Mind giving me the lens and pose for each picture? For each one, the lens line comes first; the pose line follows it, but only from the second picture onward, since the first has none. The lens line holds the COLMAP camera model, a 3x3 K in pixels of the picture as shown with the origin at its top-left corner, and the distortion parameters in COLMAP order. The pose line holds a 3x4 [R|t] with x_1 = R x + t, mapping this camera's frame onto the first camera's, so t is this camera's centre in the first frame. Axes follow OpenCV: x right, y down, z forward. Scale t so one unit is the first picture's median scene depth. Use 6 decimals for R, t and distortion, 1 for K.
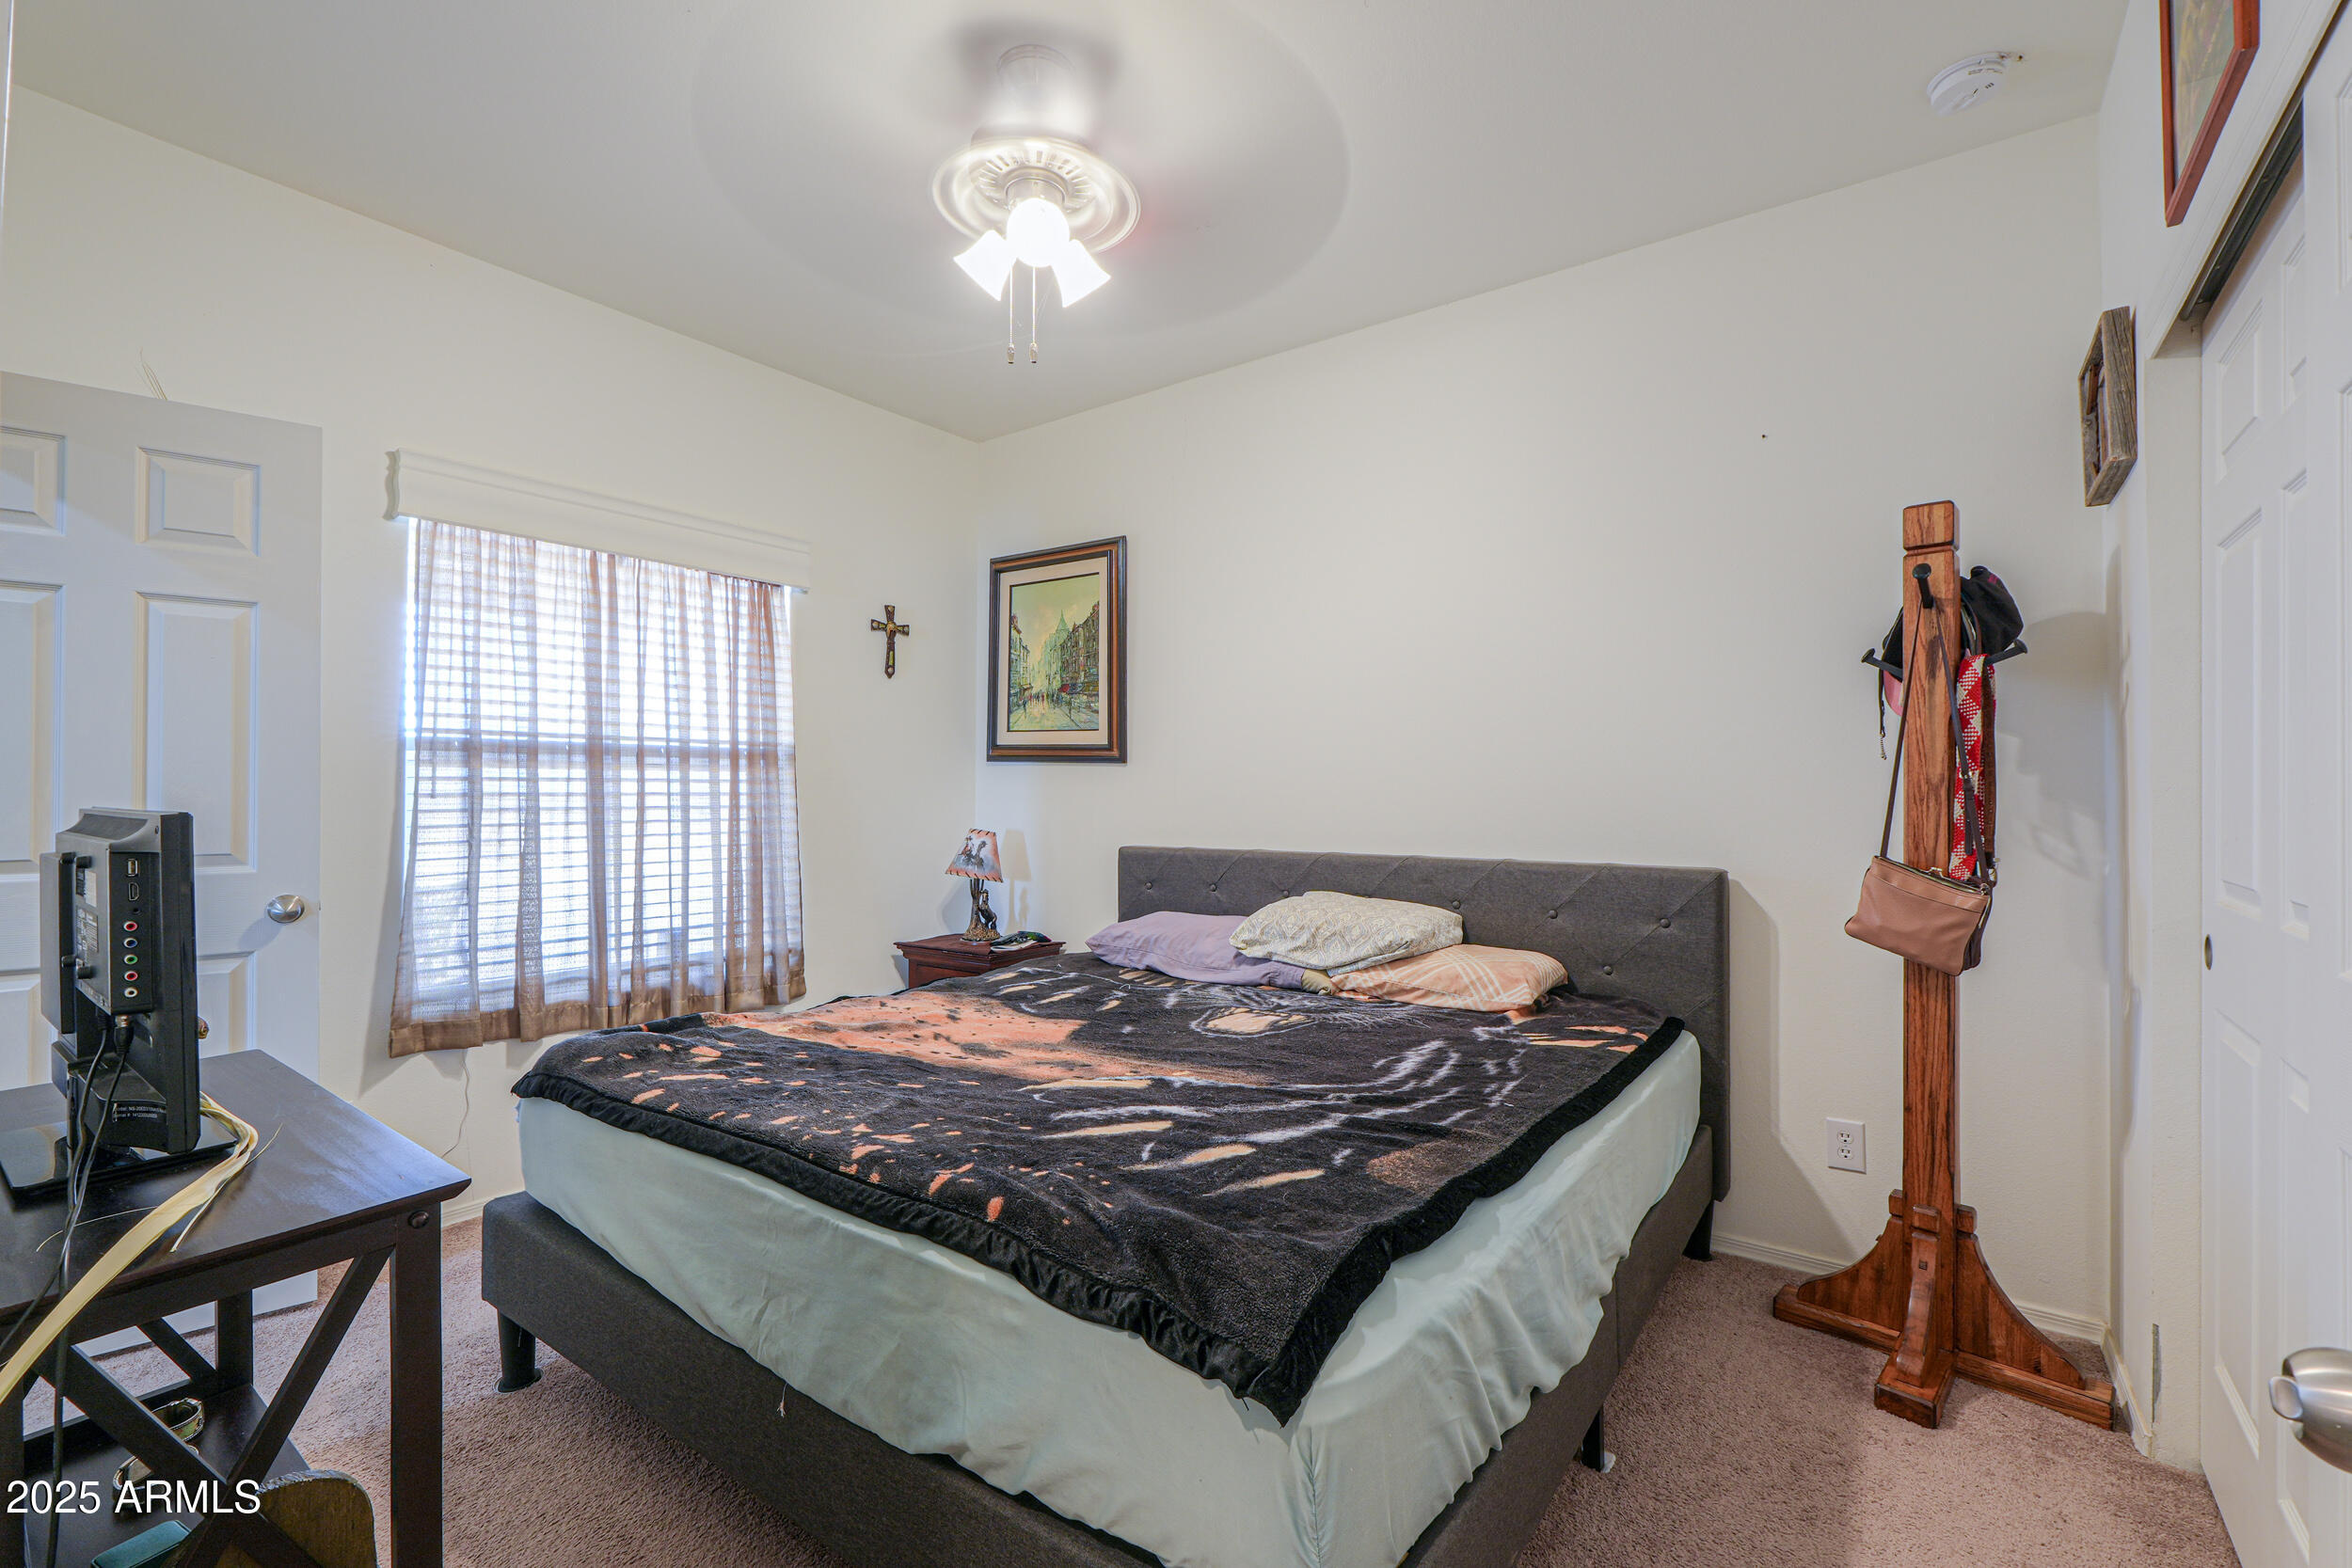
lens RADIAL K [[991.3, 0, 1246.1], [0, 991.3, 790.9], [0, 0, 1]] dist [-0.008170, 0.002054]
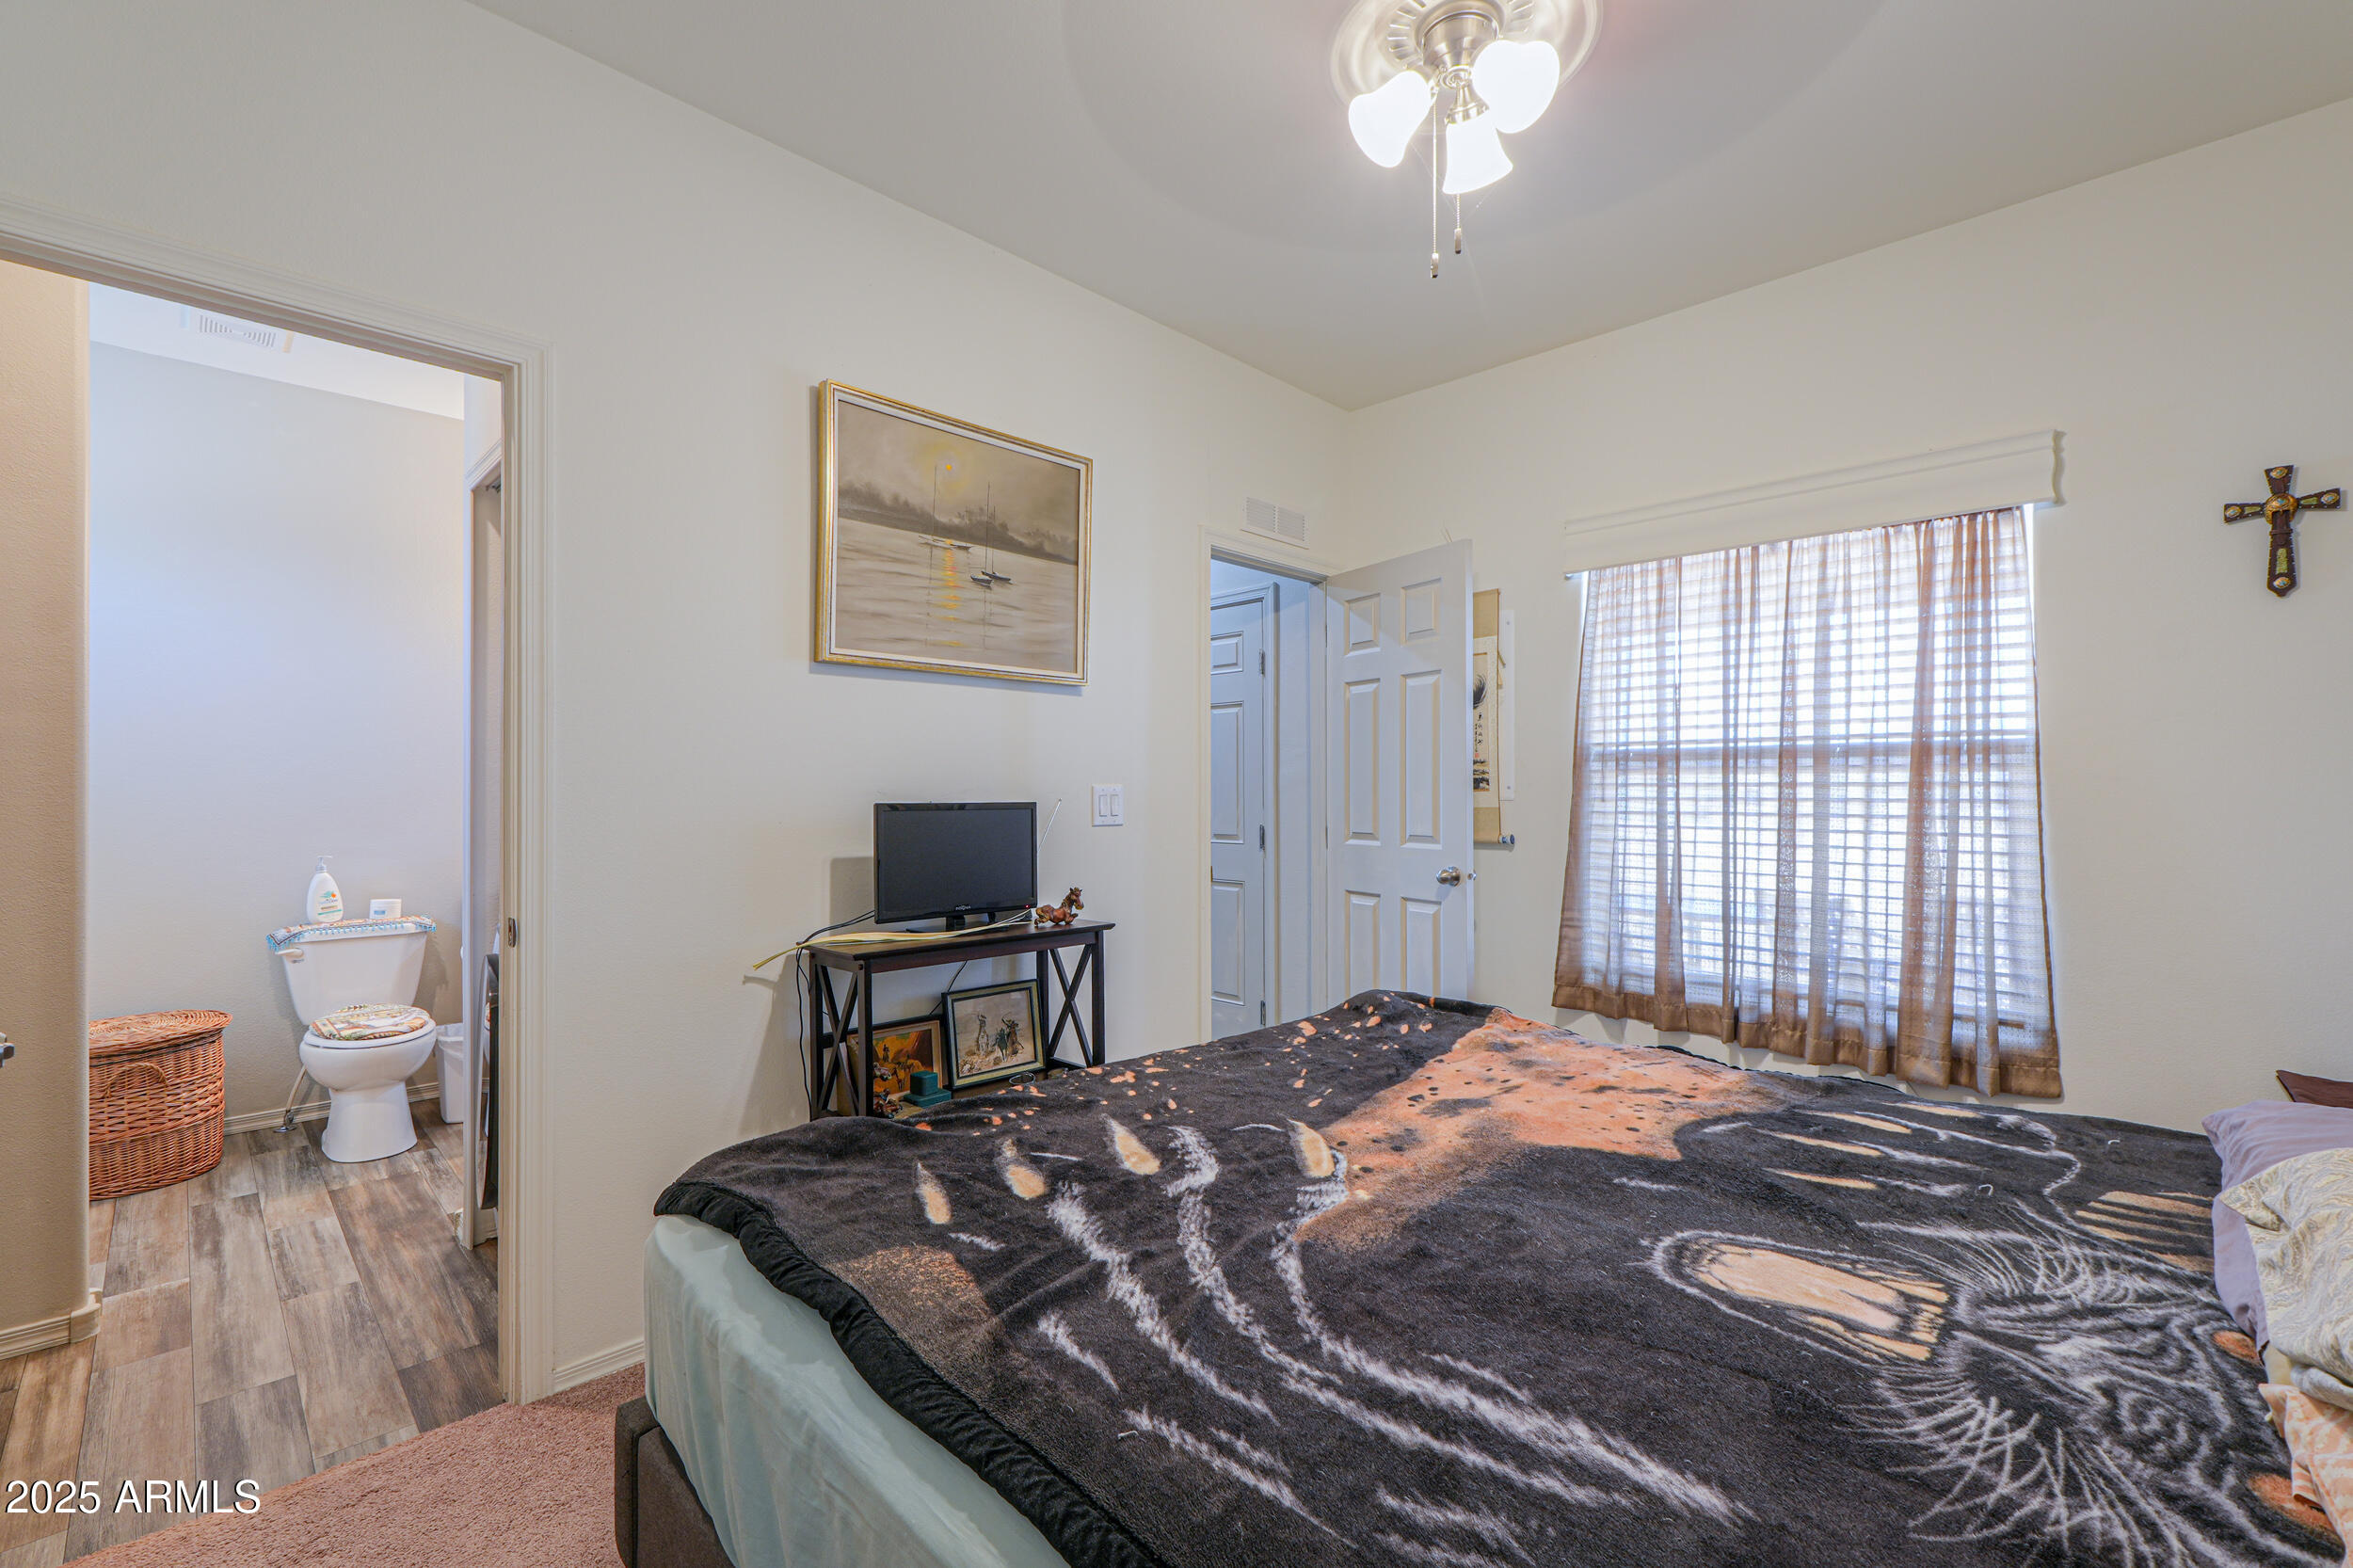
lens RADIAL K [[991.8, 0, 1118.1], [0, 991.8, 787.9], [0, 0, 1]] dist [-0.008170, 0.002054]
pose [[-0.211984, -0.006340, -0.977253, 0.459489], [-0.002996, 0.999978, -0.005837, -0.000619], [0.977269, 0.001691, -0.211998, 0.675951]]
